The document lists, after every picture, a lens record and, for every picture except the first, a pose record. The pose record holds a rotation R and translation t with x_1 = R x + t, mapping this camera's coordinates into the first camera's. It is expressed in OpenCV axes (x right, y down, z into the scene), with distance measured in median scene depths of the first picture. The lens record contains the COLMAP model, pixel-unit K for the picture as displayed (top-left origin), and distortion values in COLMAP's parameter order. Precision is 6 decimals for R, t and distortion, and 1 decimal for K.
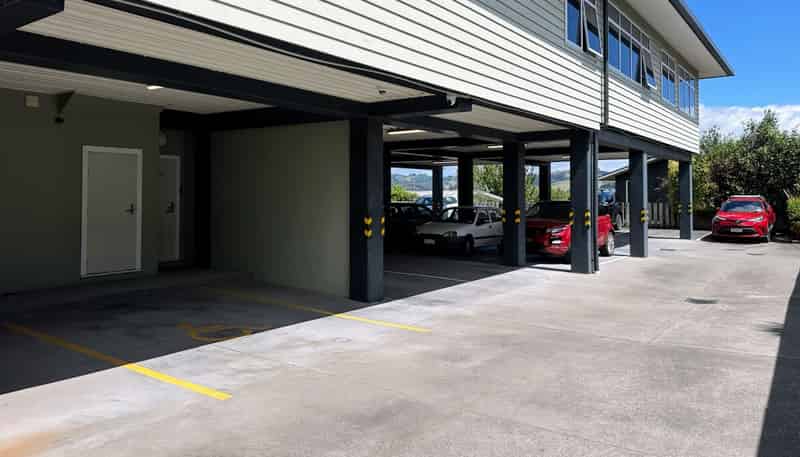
lens RADIAL K [[522.1, 0, 399.2], [0, 522.1, 187.6], [0, 0, 1]] dist [0.000174, -0.065817]
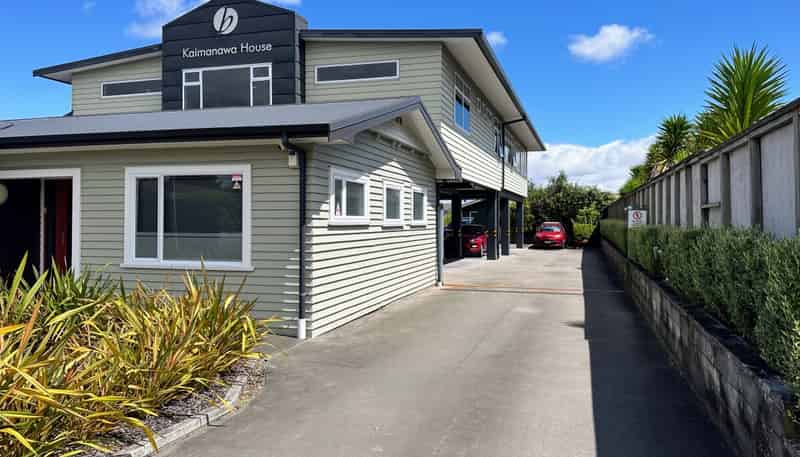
lens RADIAL K [[774.0, 0, 400.0], [0, 774.0, 228.5], [0, 0, 1]] dist [0.004257, 0.002256]
pose [[0.900802, -0.005967, 0.434188, -0.844035], [-0.002450, 0.999820, 0.018823, -0.010541], [-0.434222, -0.018019, 0.900626, -1.032738]]
